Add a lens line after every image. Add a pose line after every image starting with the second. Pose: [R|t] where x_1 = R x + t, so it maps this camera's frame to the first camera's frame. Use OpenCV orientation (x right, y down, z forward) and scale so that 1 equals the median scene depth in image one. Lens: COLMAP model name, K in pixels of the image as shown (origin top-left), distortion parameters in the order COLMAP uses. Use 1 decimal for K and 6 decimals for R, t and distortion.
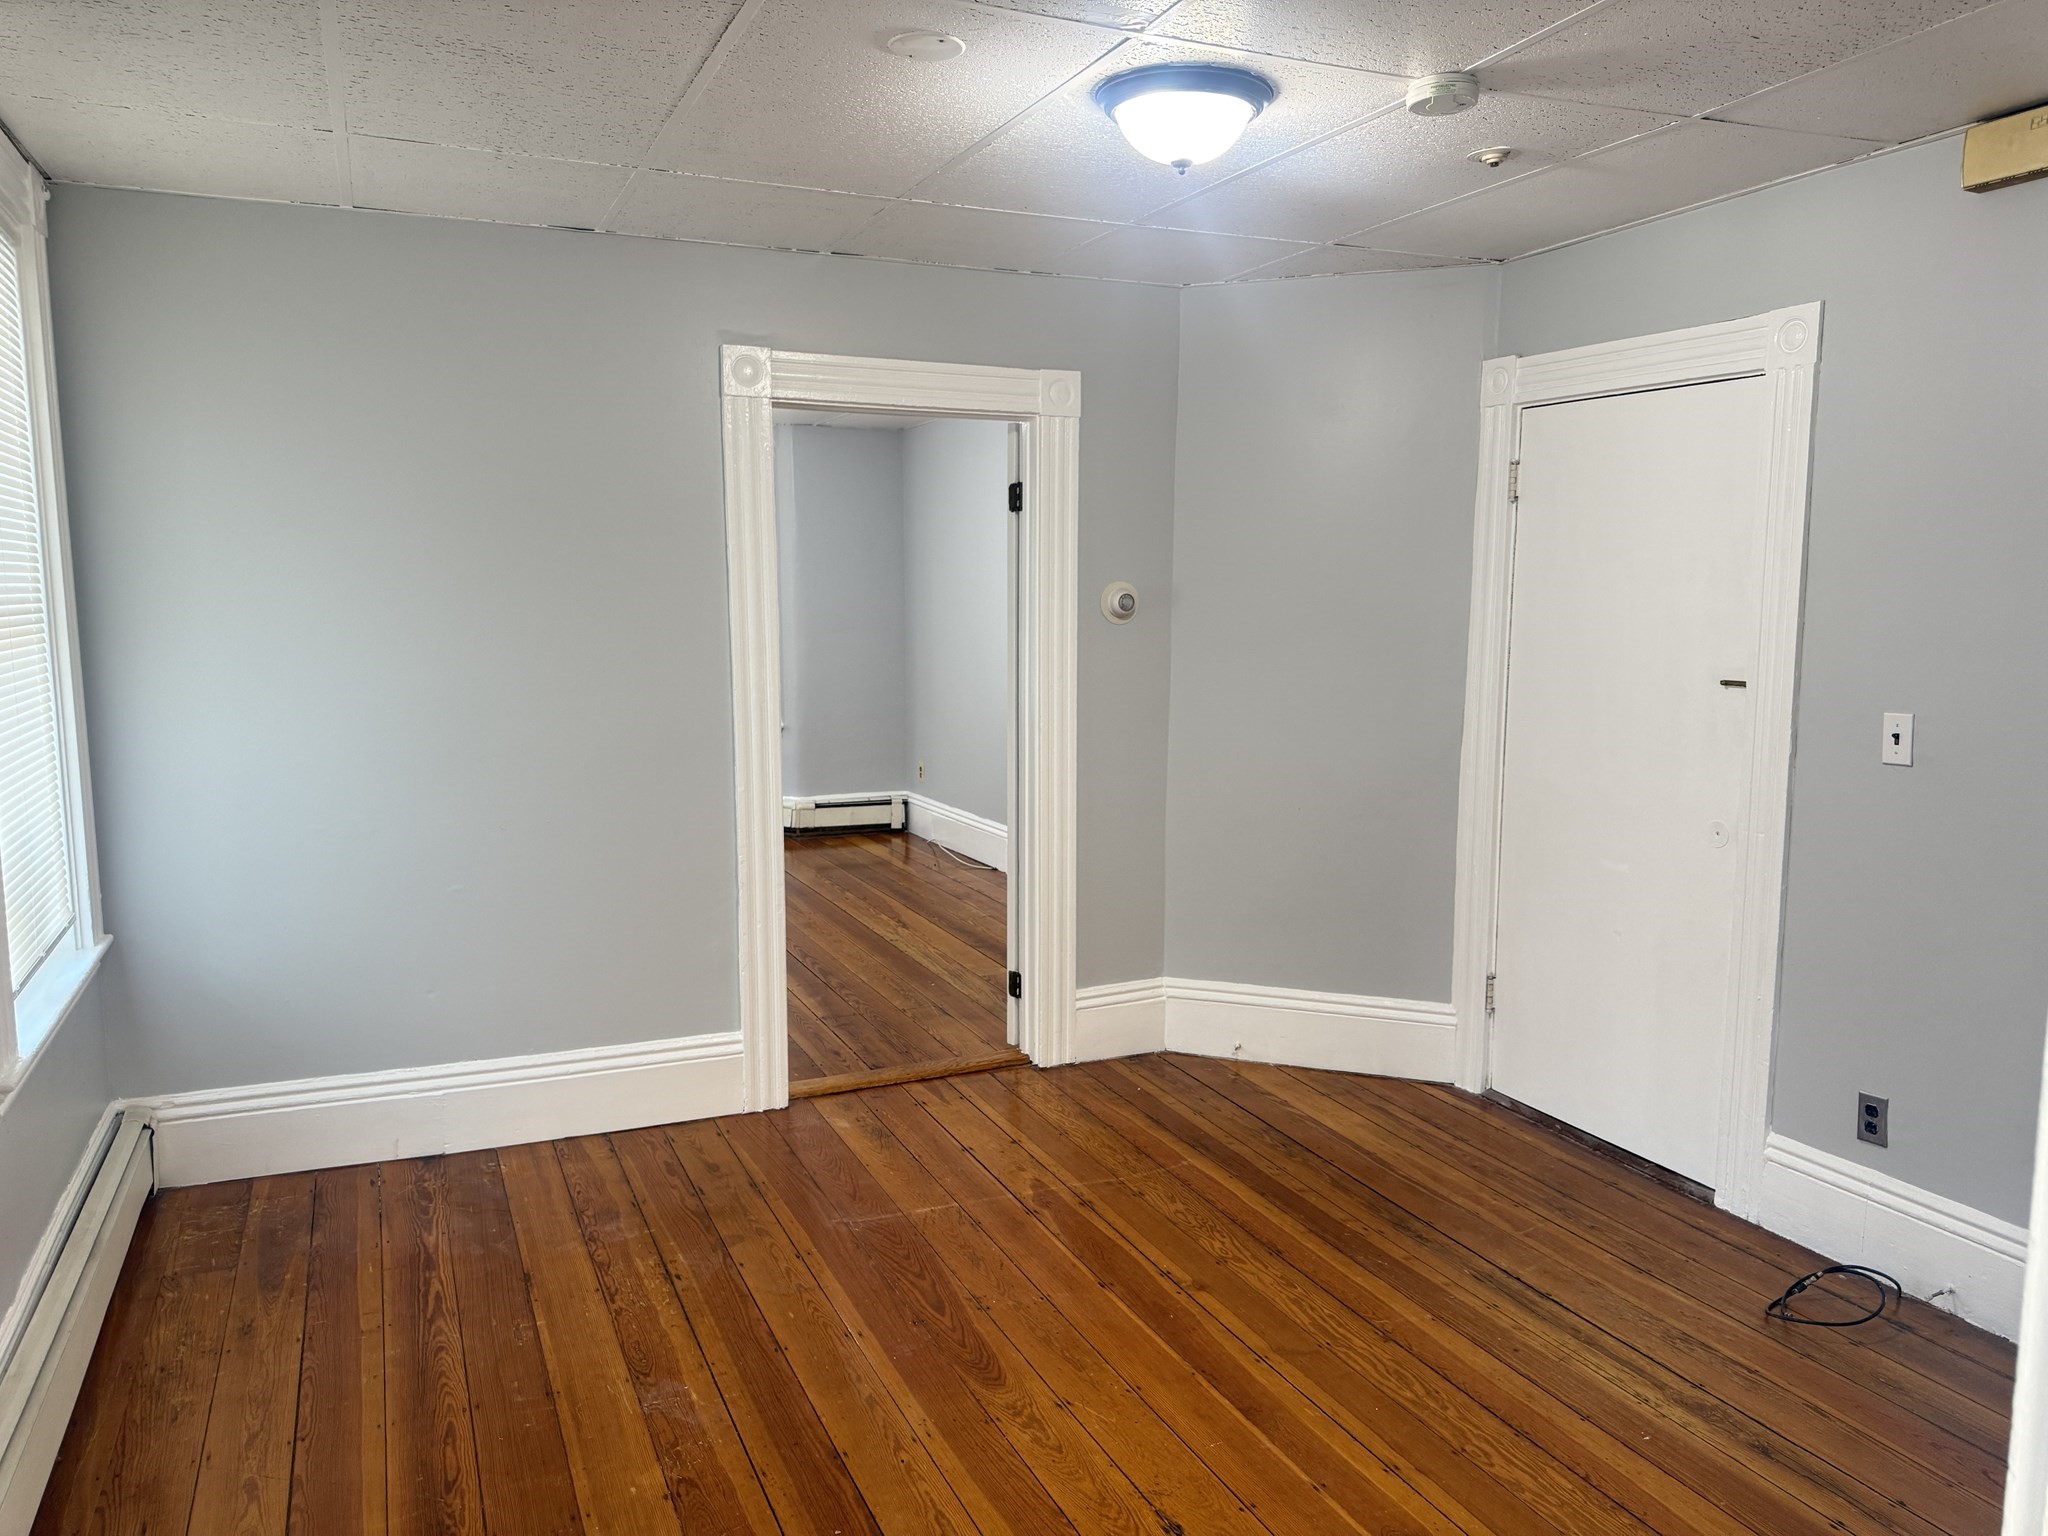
lens RADIAL K [[1452.5, 0, 1031.7], [0, 1452.5, 763.7], [0, 0, 1]] dist [0.059253, -0.049901]
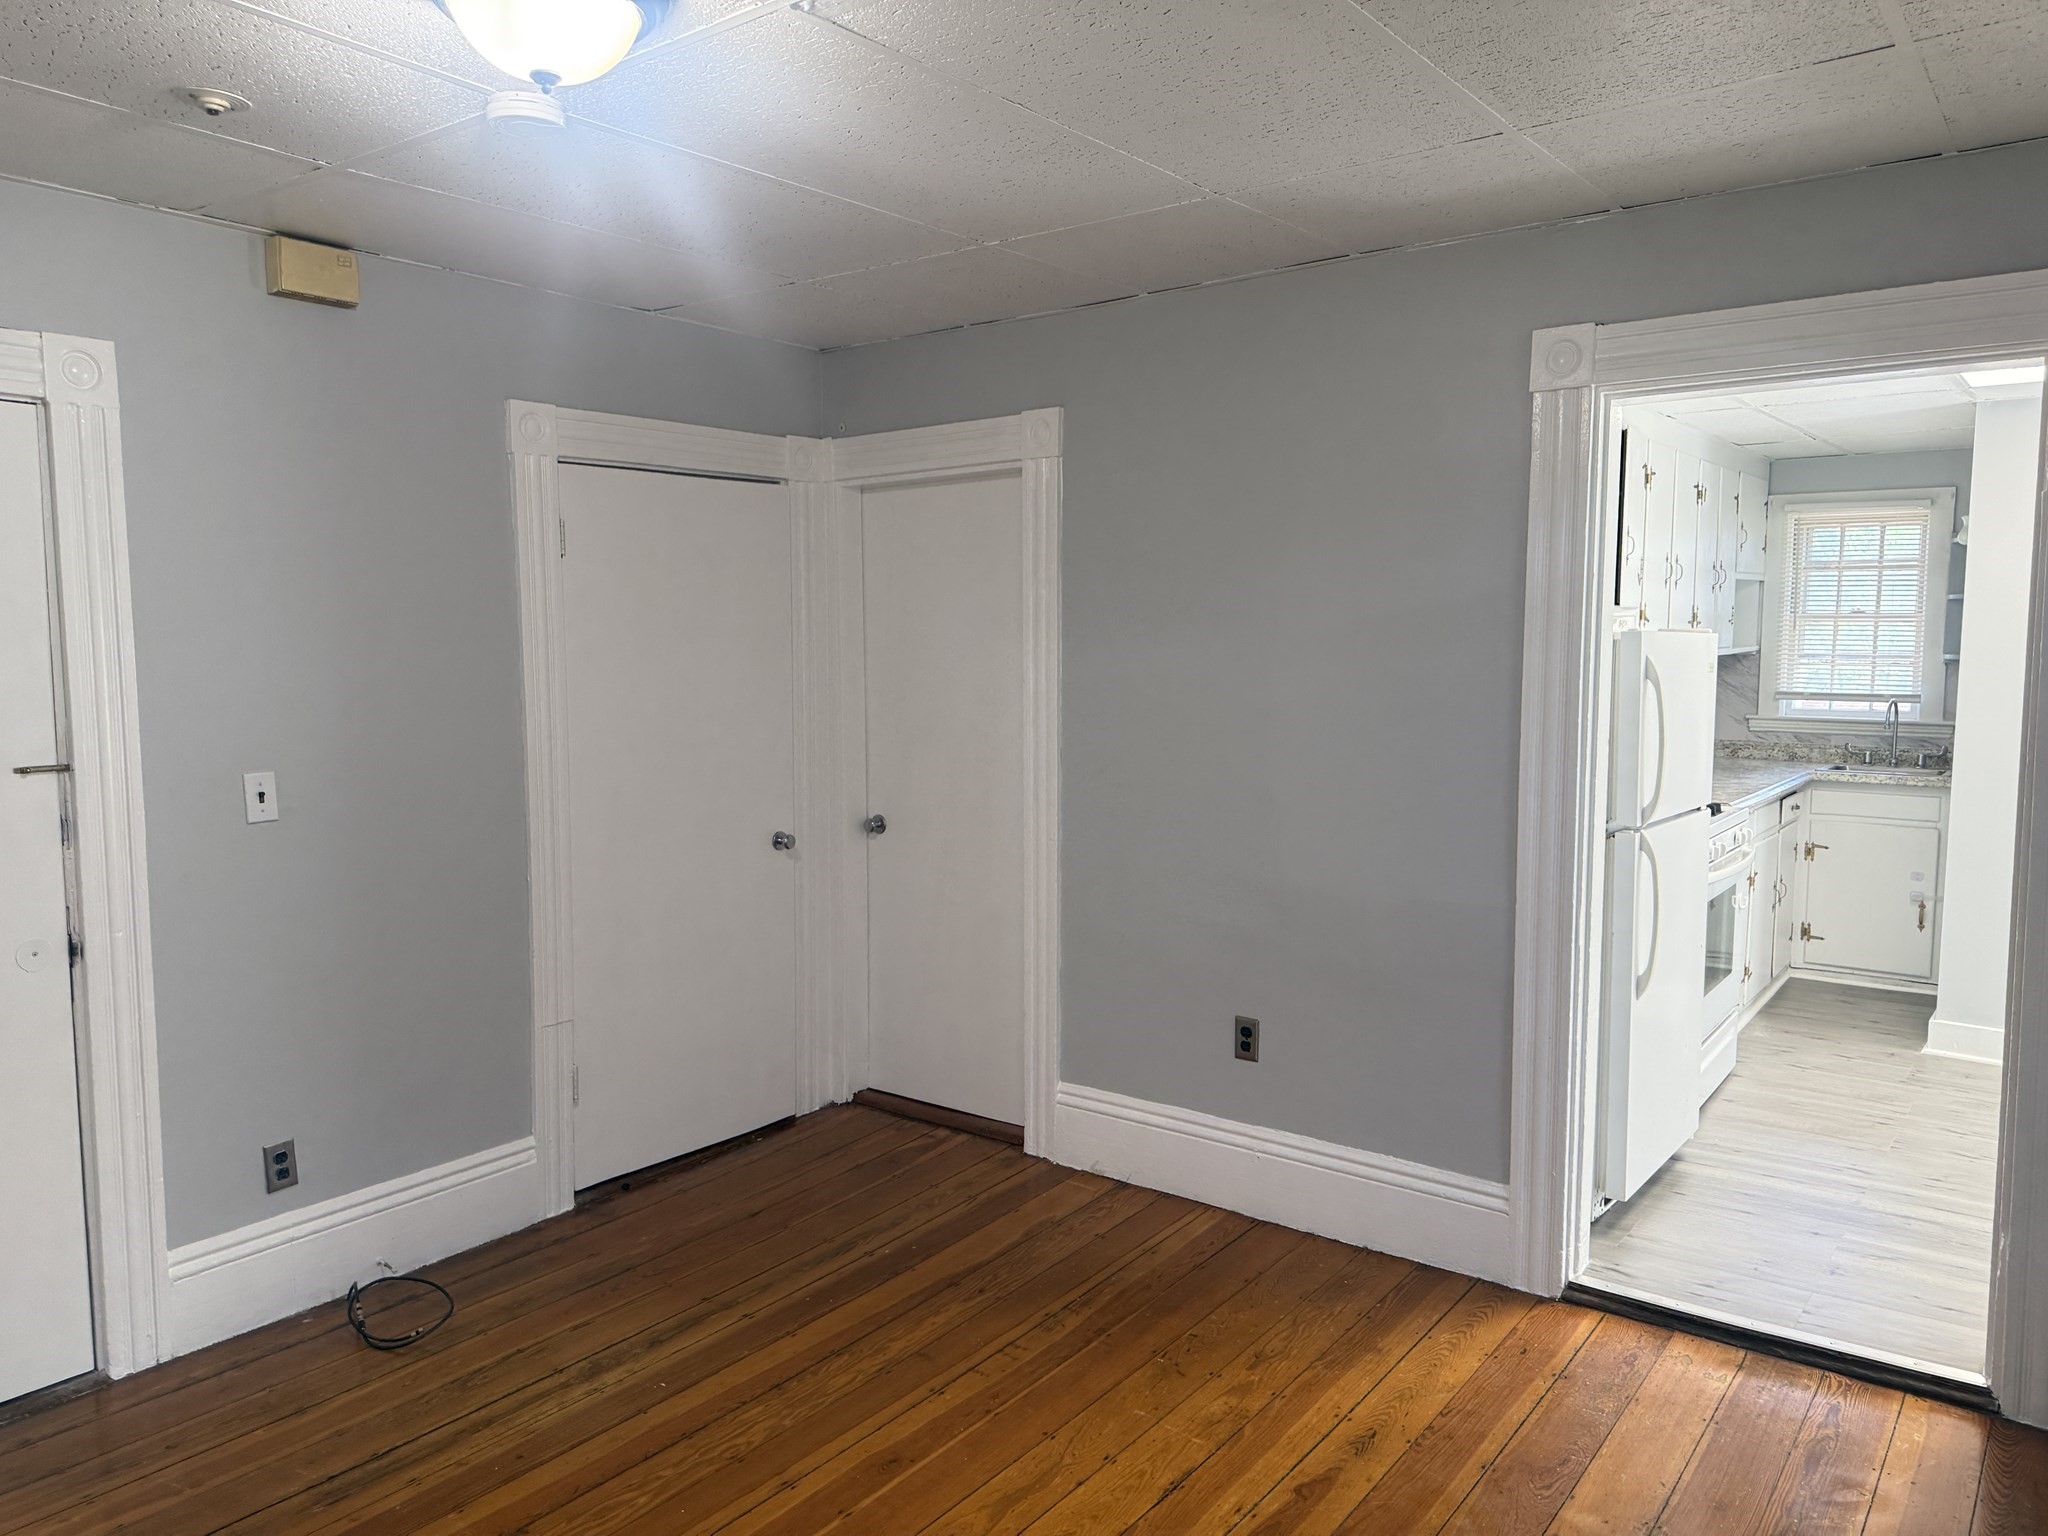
lens RADIAL K [[1452.5, 0, 1034.9], [0, 1452.5, 772.5], [0, 0, 1]] dist [0.059253, -0.049901]
pose [[-0.464349, -0.081909, 0.881857, -0.579182], [0.111587, 0.982368, 0.150002, -0.128917], [-0.878595, 0.168057, -0.447022, 0.981521]]
